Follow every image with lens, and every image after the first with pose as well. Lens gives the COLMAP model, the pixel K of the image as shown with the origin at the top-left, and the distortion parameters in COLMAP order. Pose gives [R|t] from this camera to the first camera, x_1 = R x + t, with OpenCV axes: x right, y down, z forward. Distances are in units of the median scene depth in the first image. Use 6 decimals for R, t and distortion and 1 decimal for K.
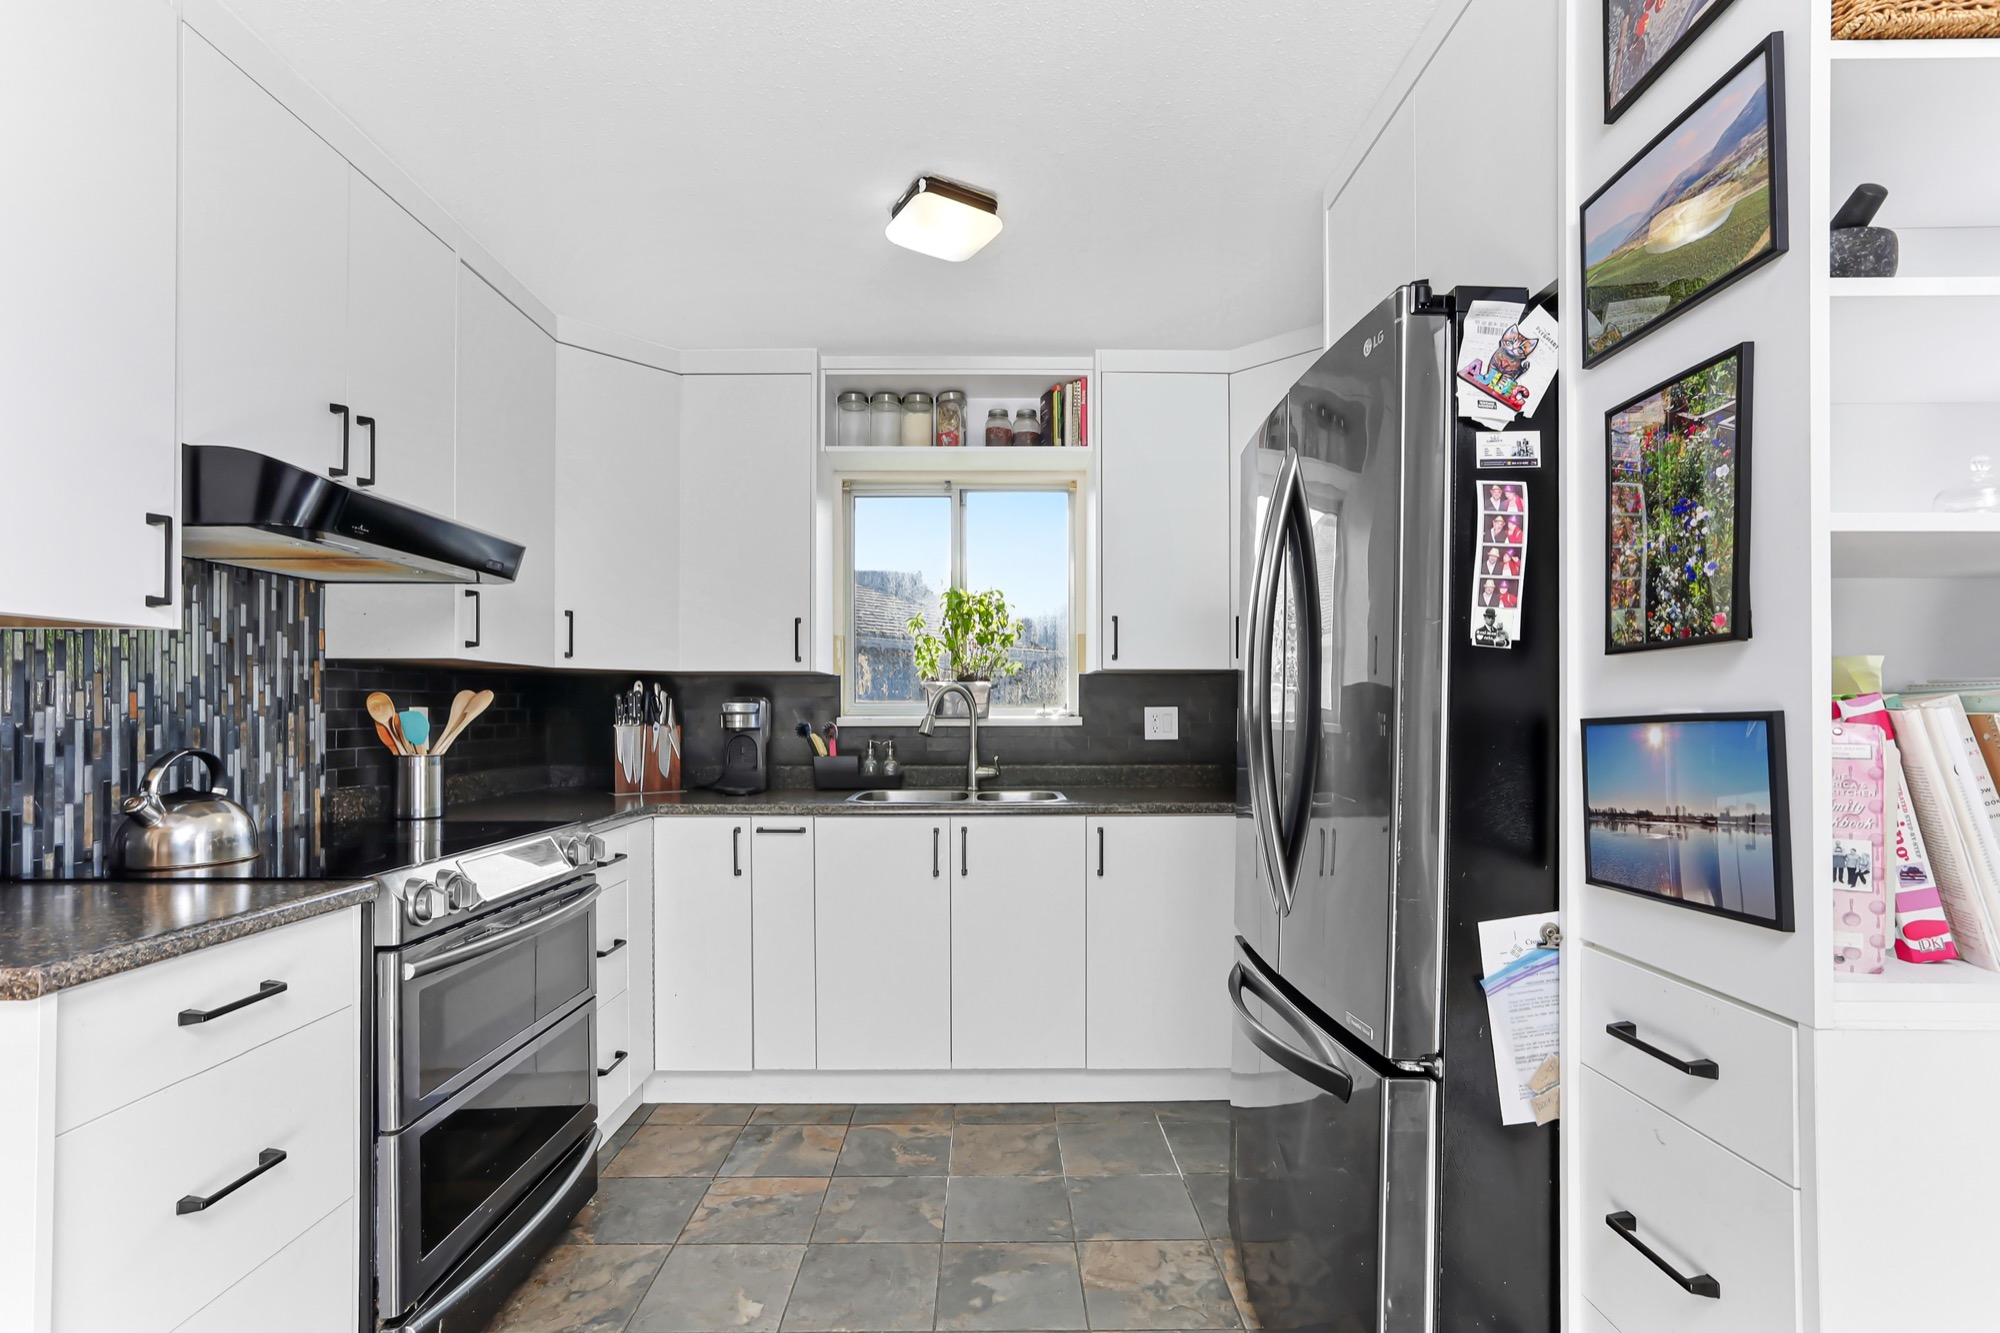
lens RADIAL K [[942.8, 0, 1001.5], [0, 942.8, 707.2], [0, 0, 1]] dist [-0.038036, 0.035568]
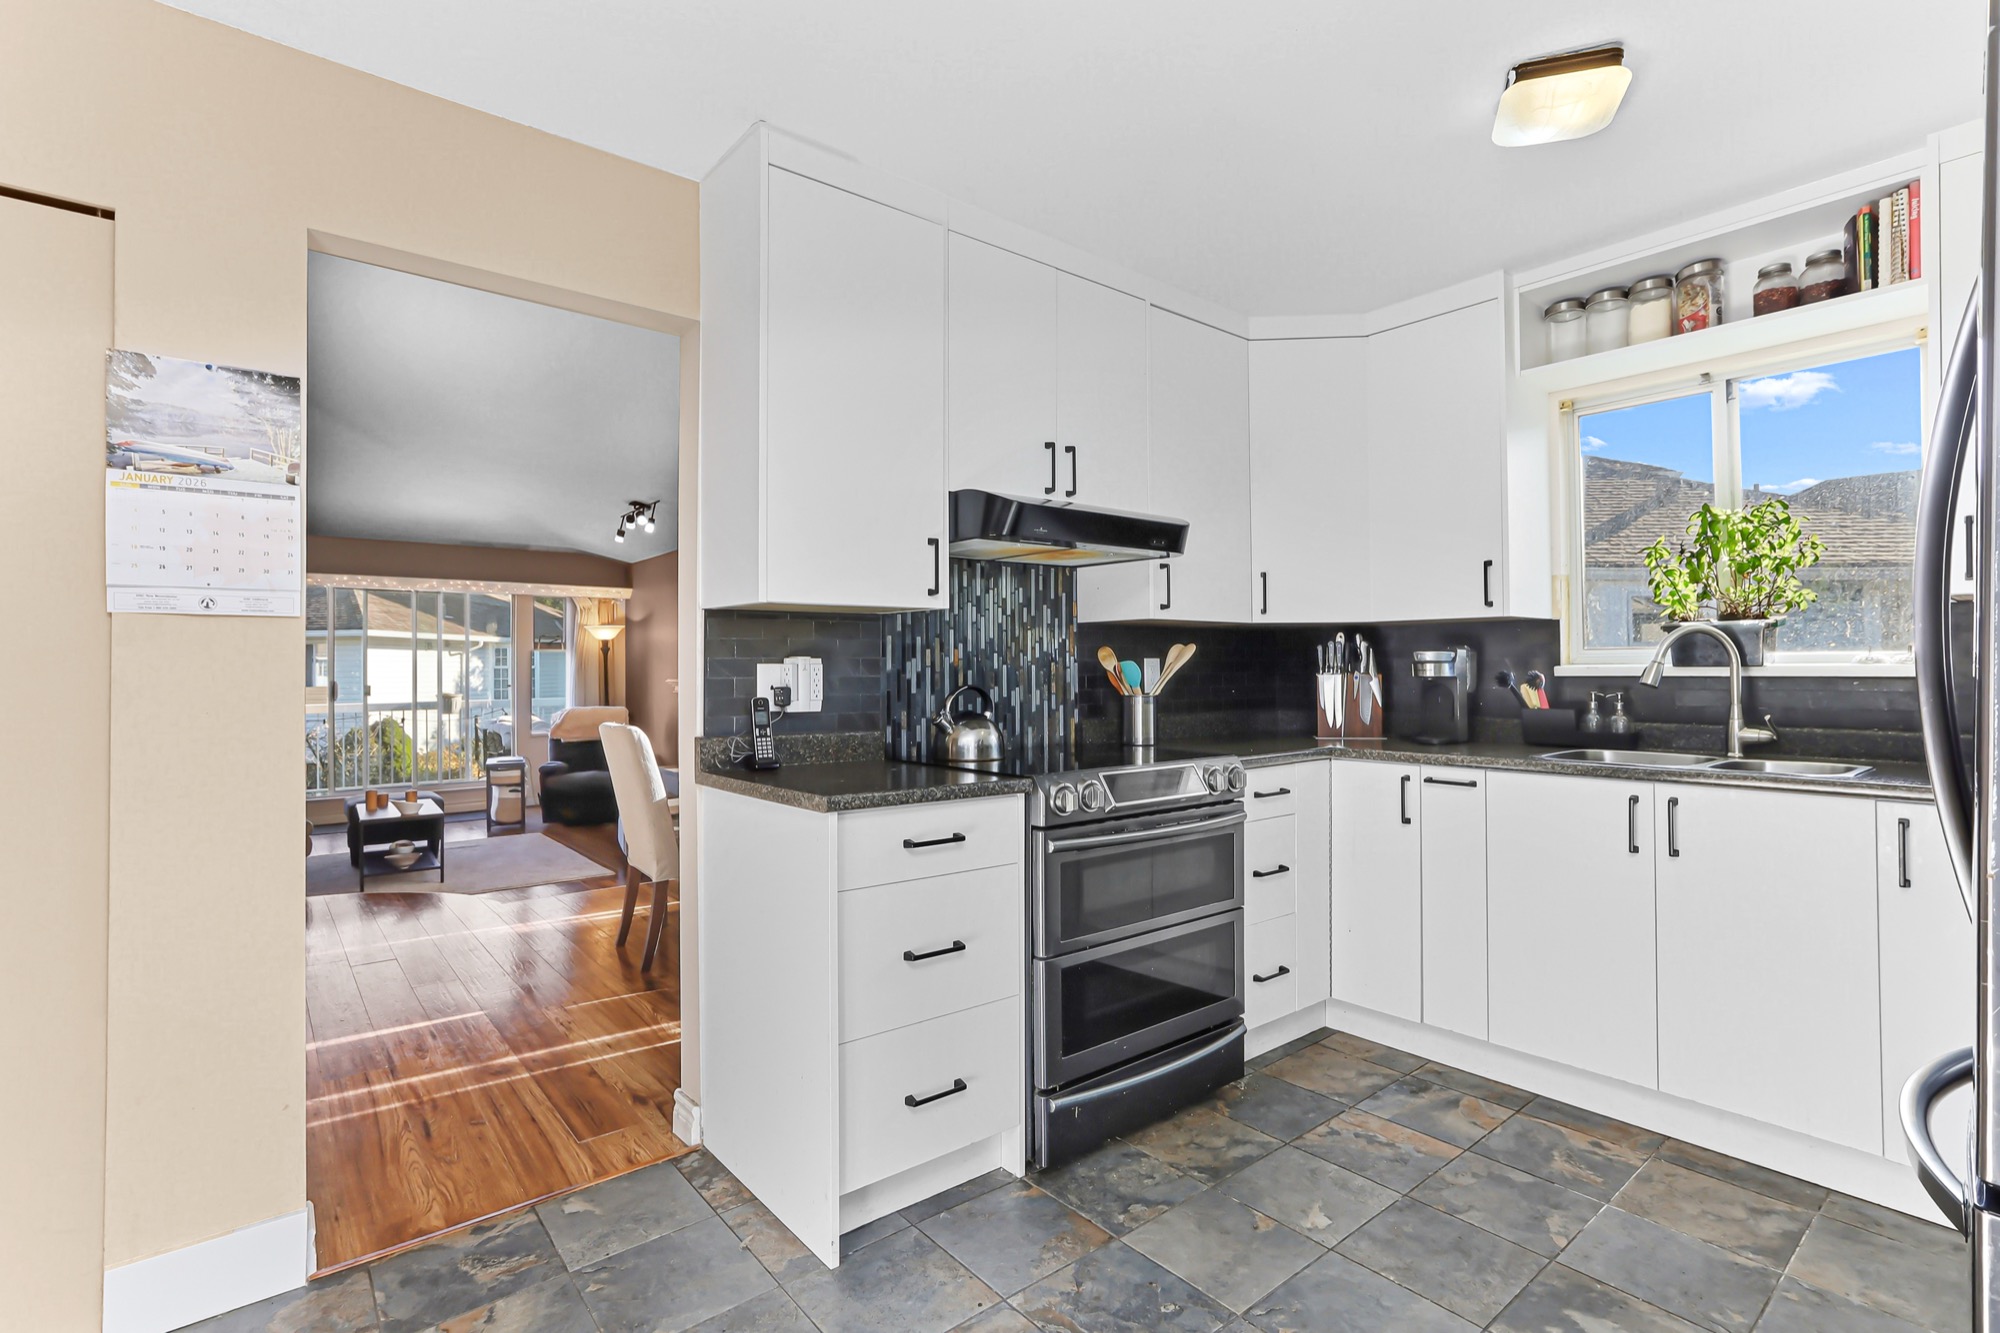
lens RADIAL K [[945.2, 0, 995.2], [0, 945.2, 655.0], [0, 0, 1]] dist [-0.034811, 0.020214]
pose [[0.626024, -0.012031, -0.779711, 0.282524], [0.007276, 0.999928, -0.009587, 0.007311], [0.779770, 0.000328, 0.626066, 0.039663]]
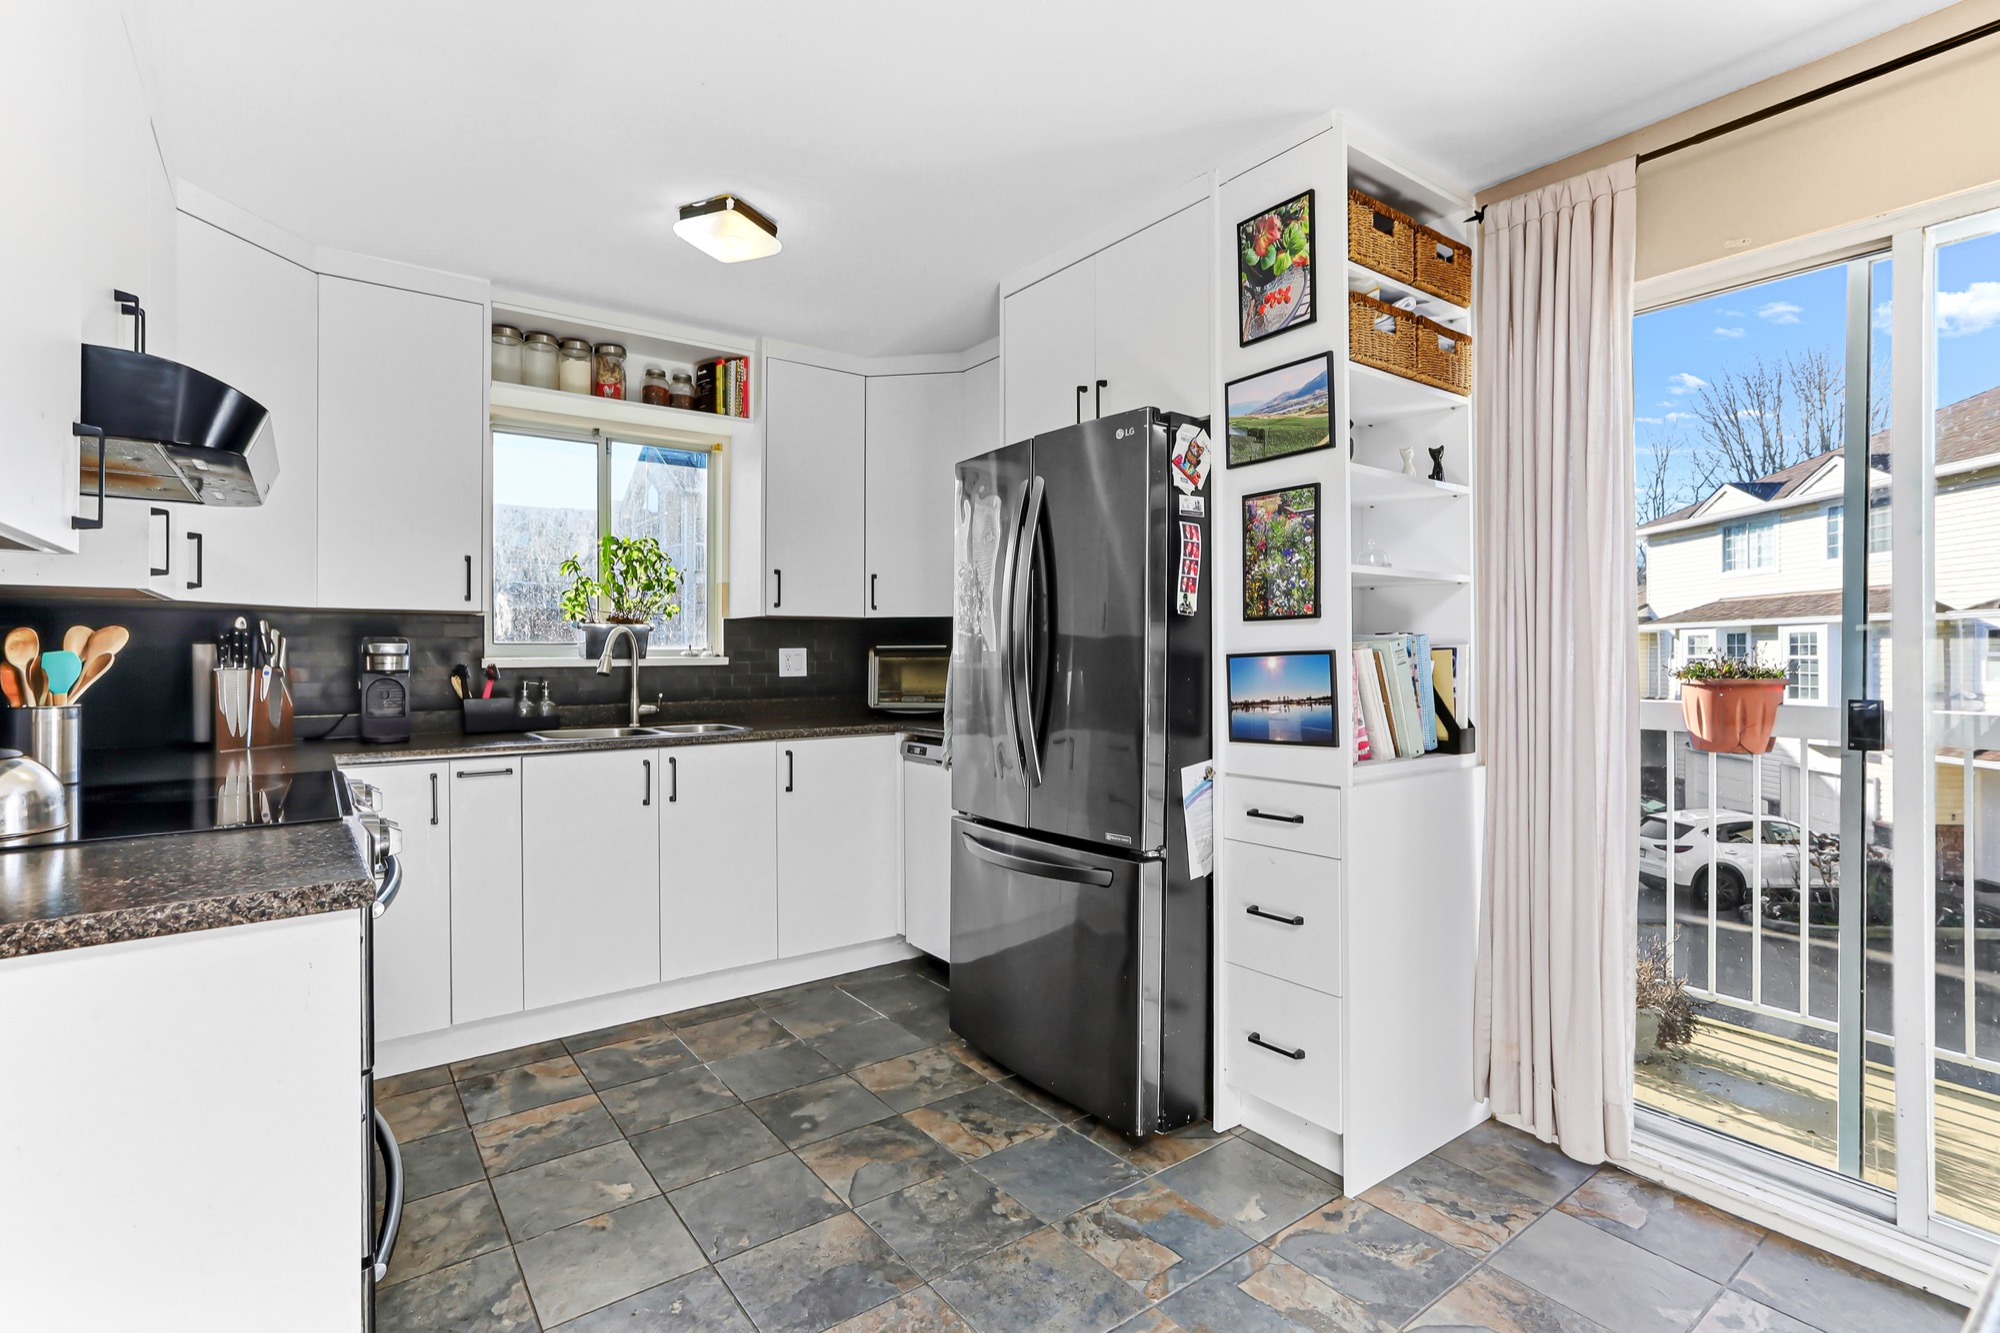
lens RADIAL K [[946.7, 0, 1013.9], [0, 946.7, 642.7], [0, 0, 1]] dist [-0.005561, 0.000699]
pose [[0.803267, 0.005048, 0.595598, -0.473820], [-0.000619, 0.999971, -0.007641, 0.001908], [-0.595619, 0.005769, 0.803247, -0.153170]]
